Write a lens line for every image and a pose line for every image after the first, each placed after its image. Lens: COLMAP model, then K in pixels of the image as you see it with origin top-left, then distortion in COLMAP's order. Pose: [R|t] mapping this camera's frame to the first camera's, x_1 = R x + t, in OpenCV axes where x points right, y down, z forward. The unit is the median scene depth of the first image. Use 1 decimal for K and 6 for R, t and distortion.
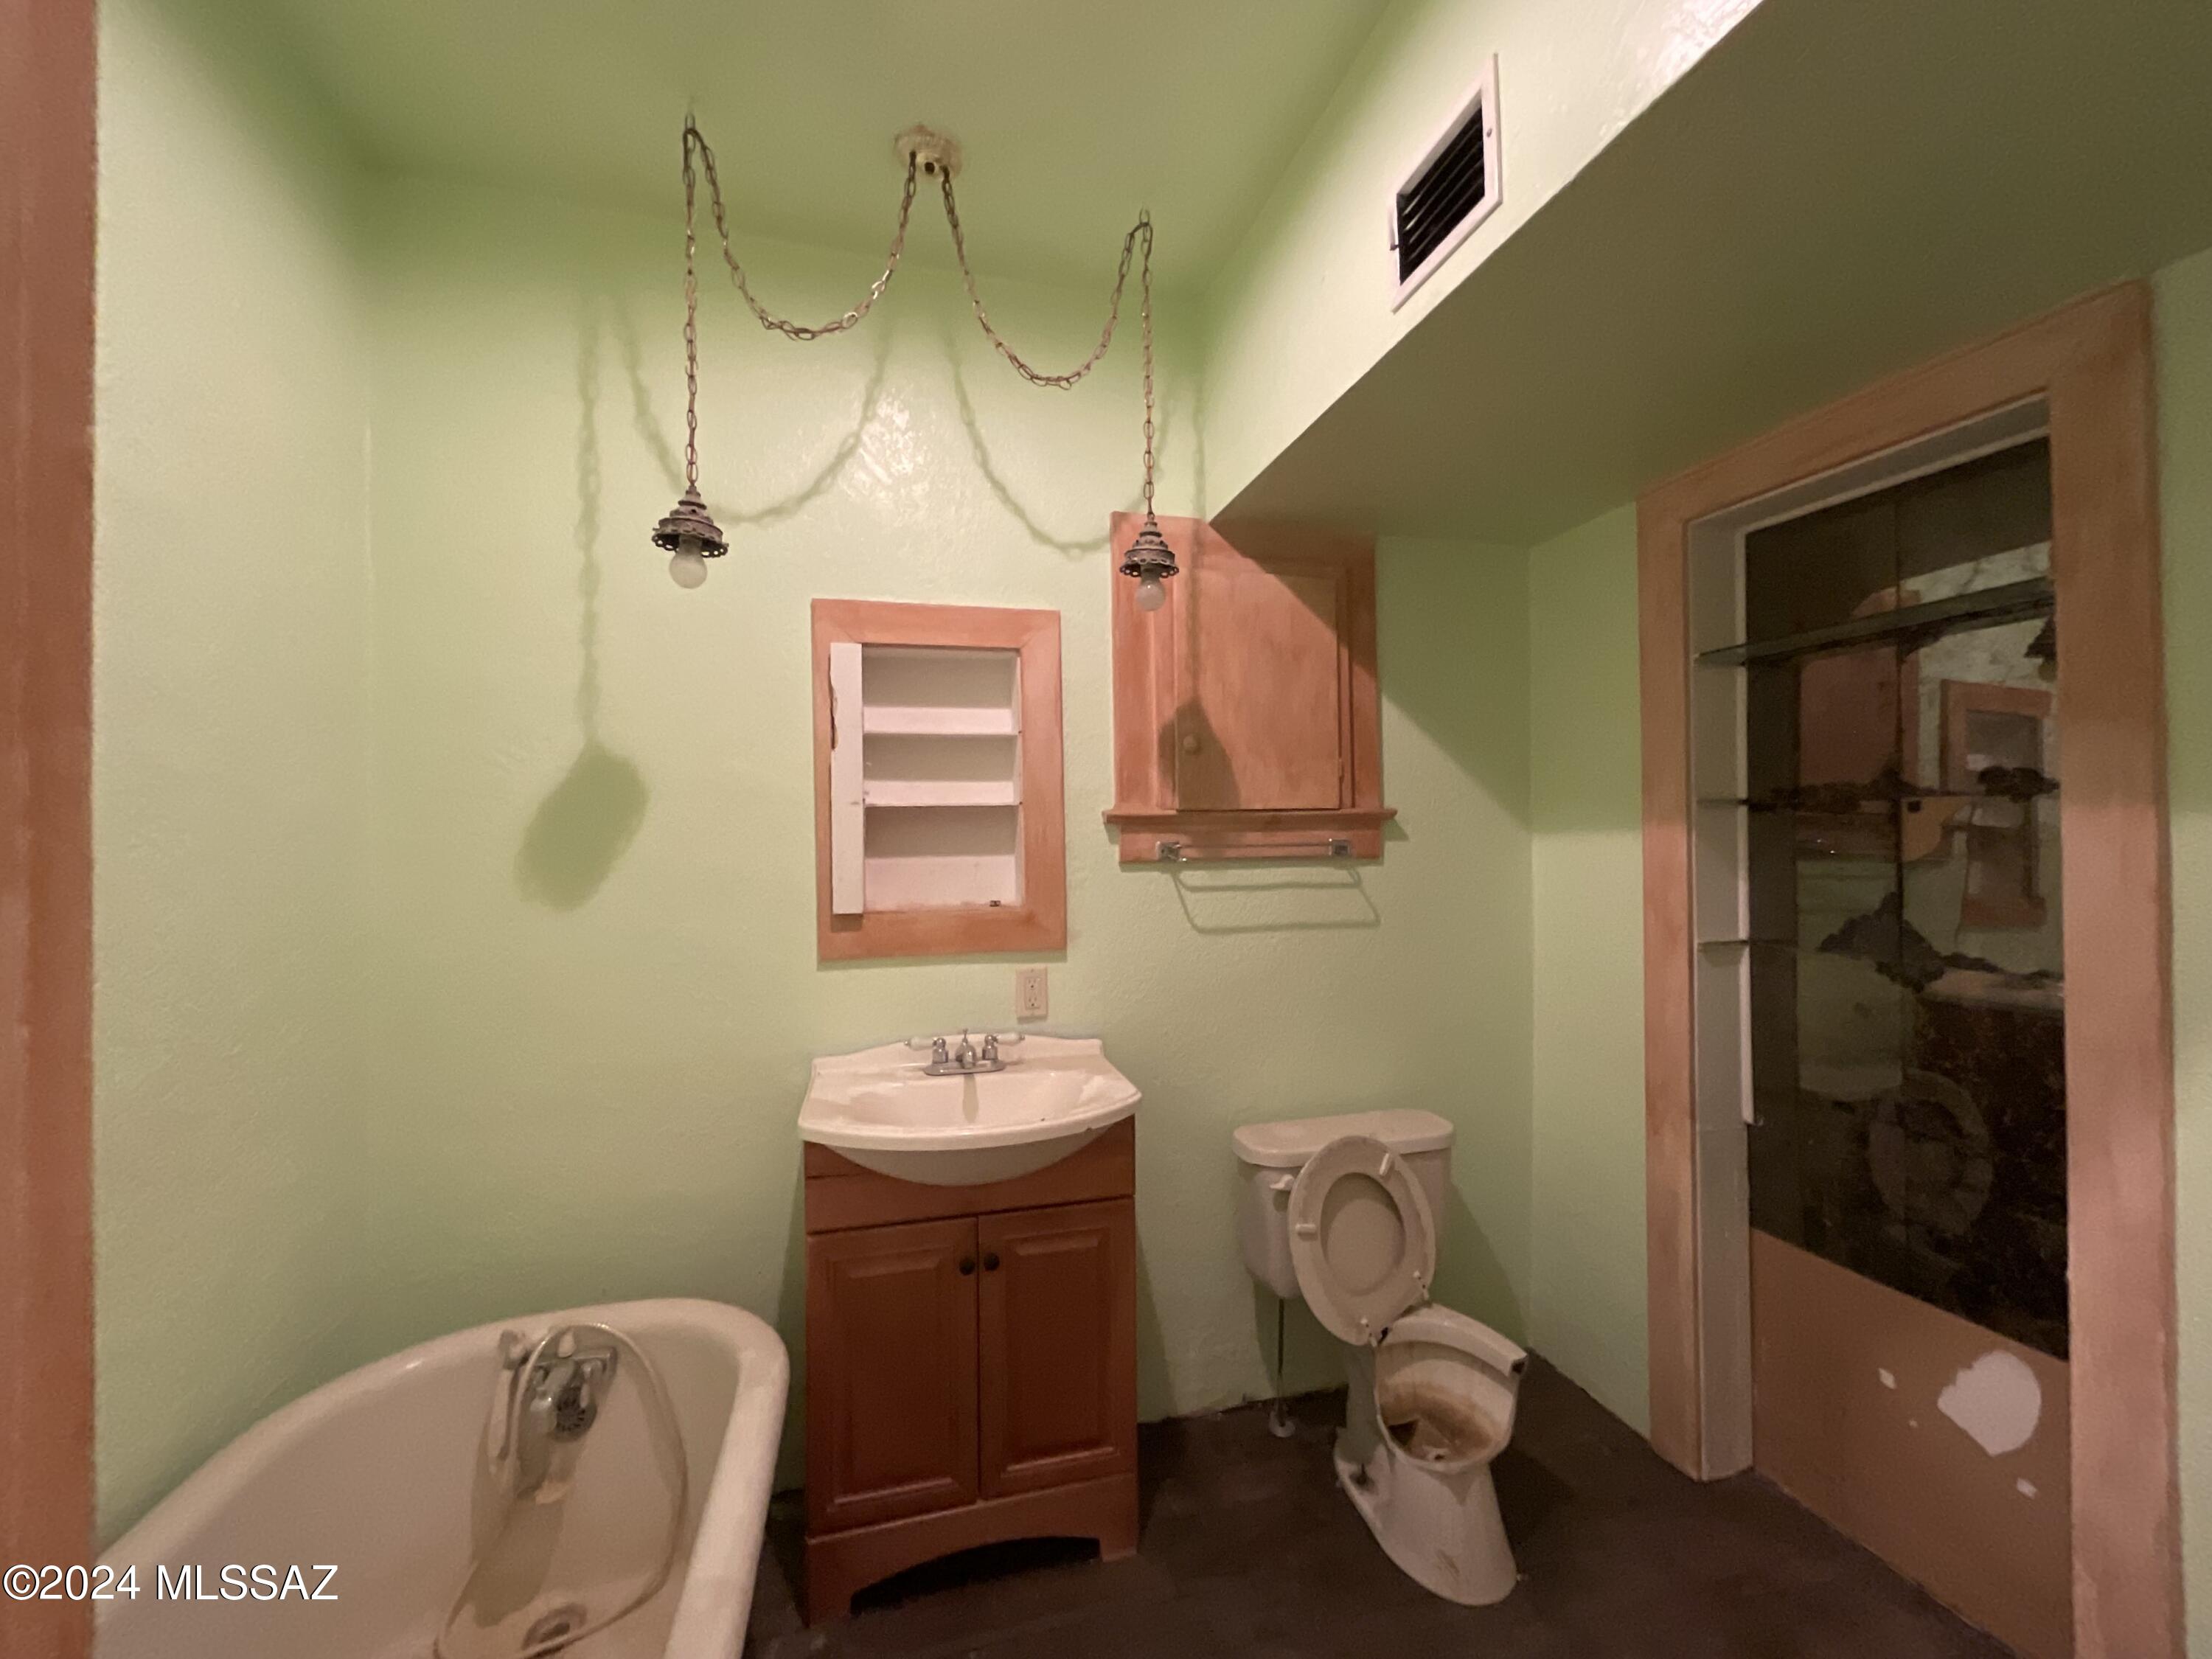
lens RADIAL K [[898.1, 0, 1107.3], [0, 898.1, 835.7], [0, 0, 1]] dist [-0.003857, 0.004050]
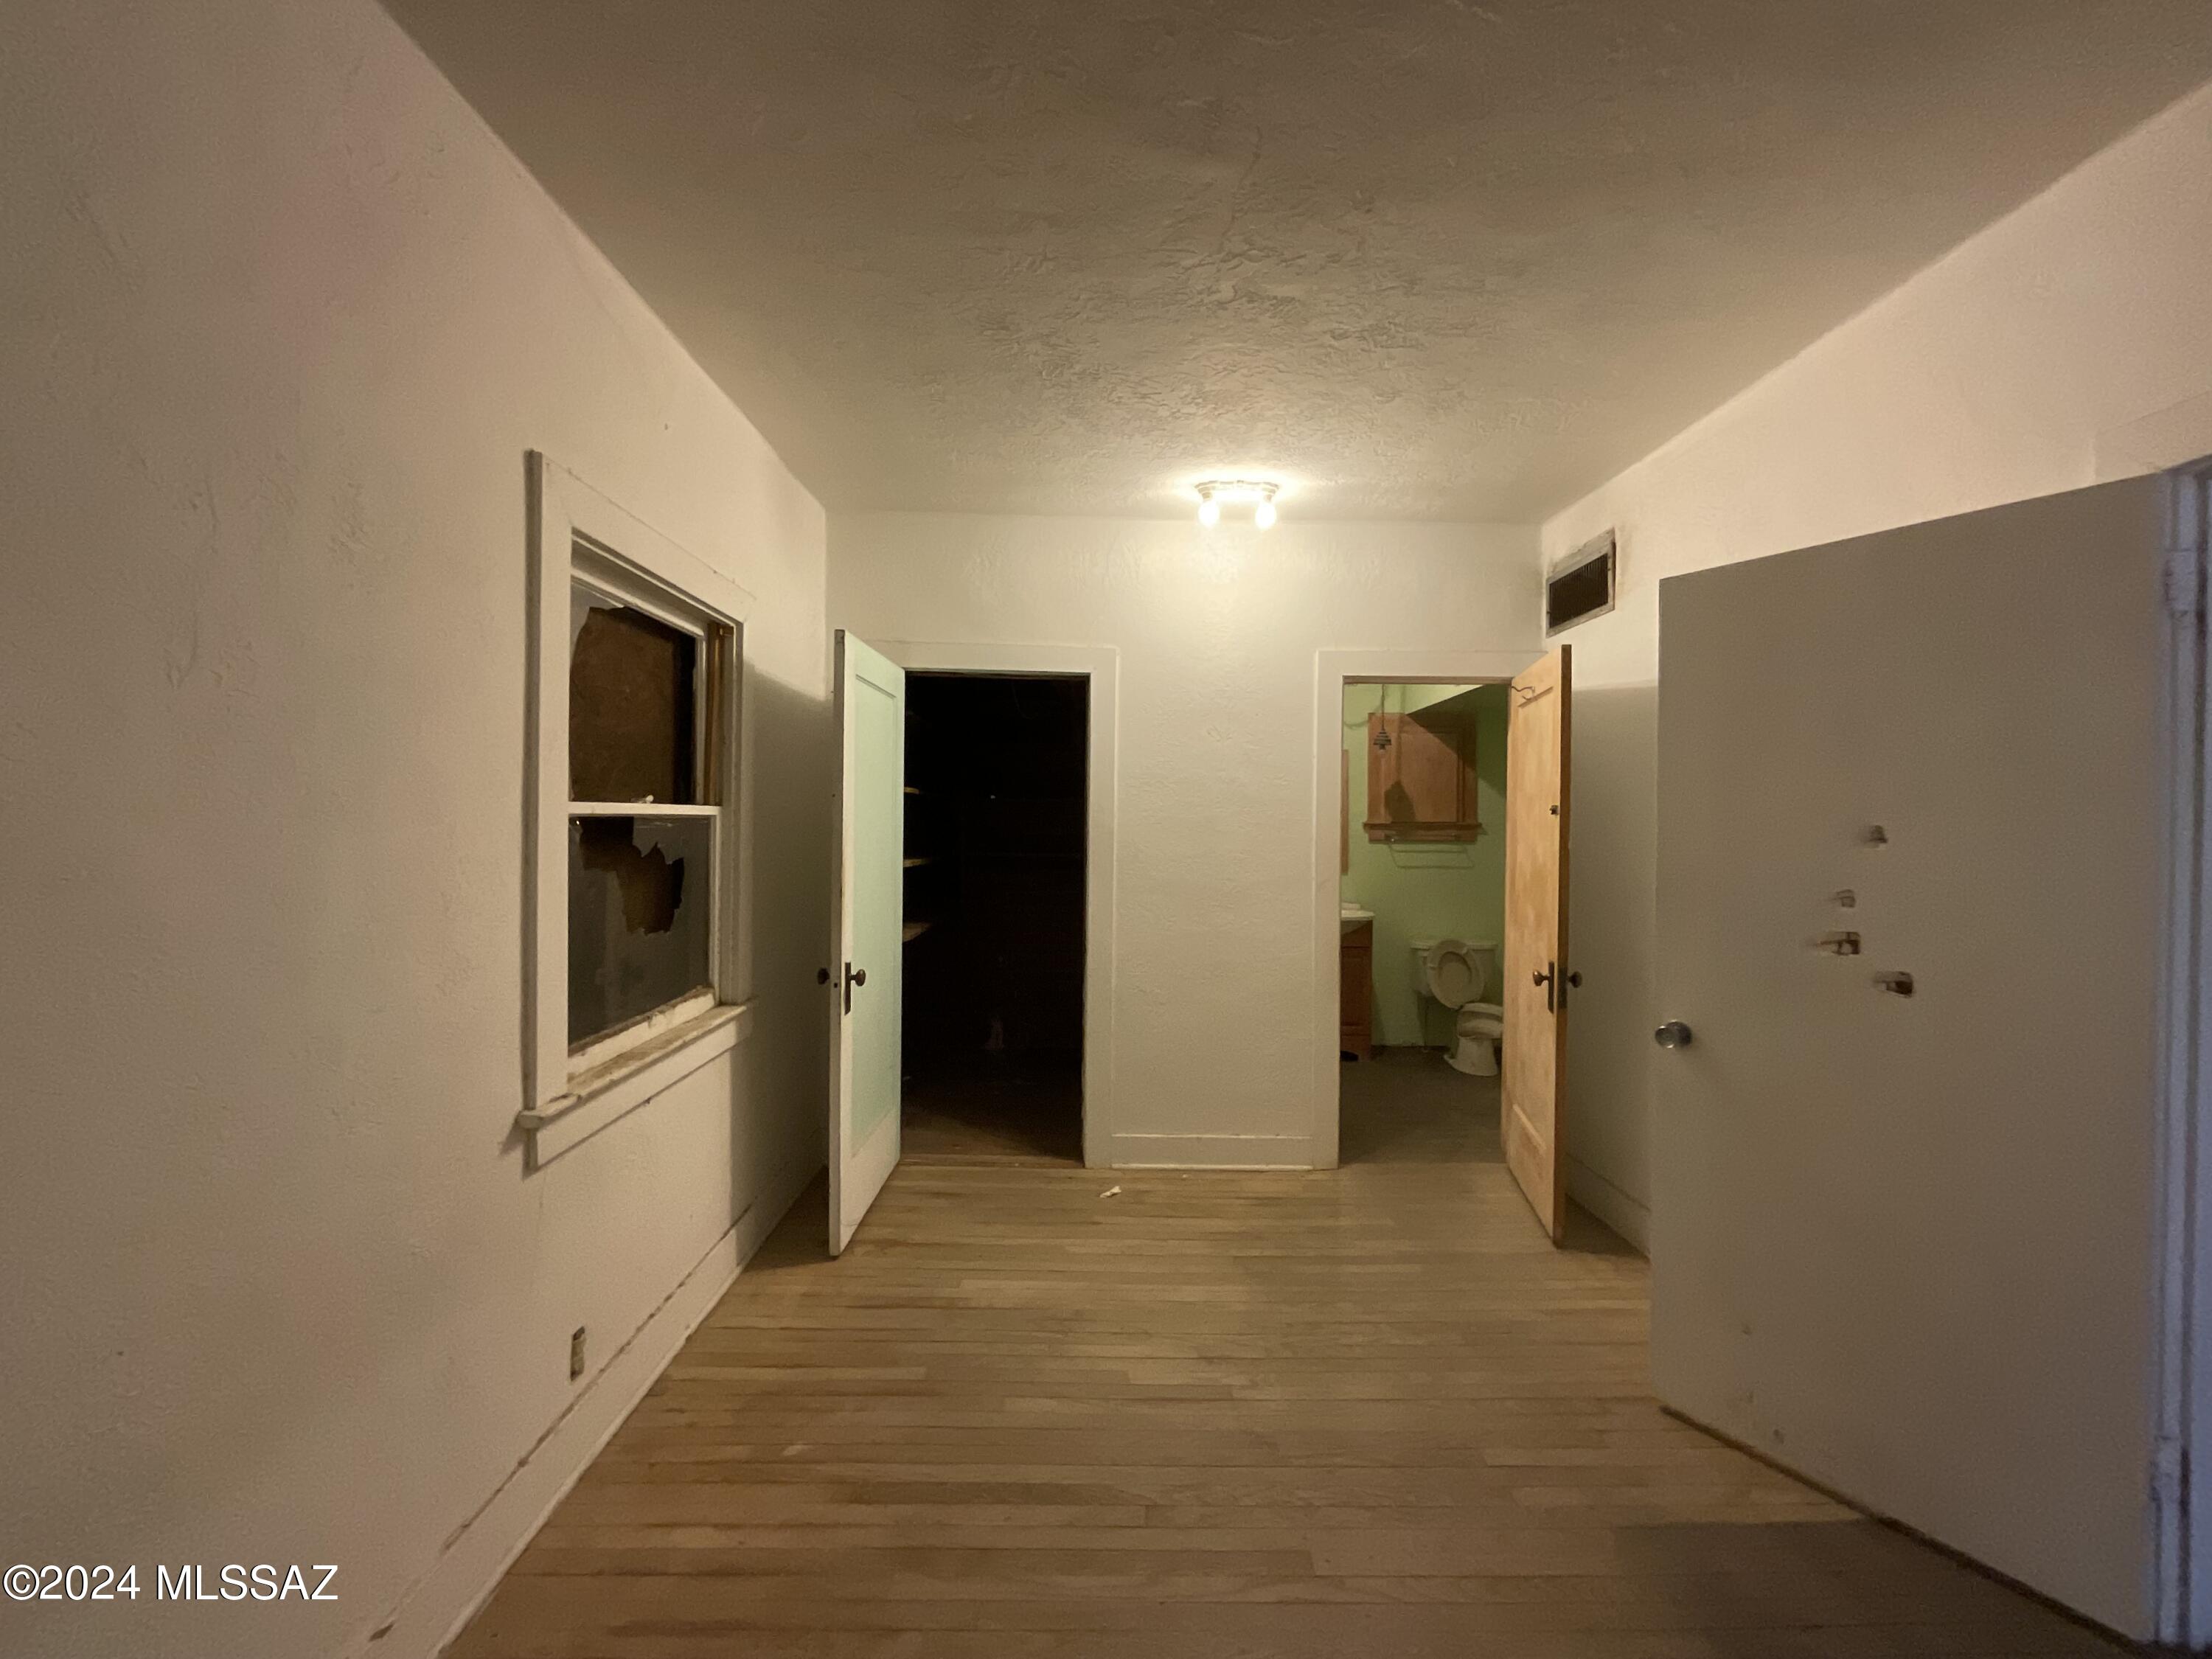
lens RADIAL K [[898.1, 0, 1101.5], [0, 898.1, 822.4], [0, 0, 1]] dist [-0.003857, 0.004050]
pose [[0.967896, 0.023180, -0.250279, -0.090222], [-0.021246, 0.999720, 0.010429, -0.037109], [0.250450, -0.004776, 0.968118, -1.856516]]
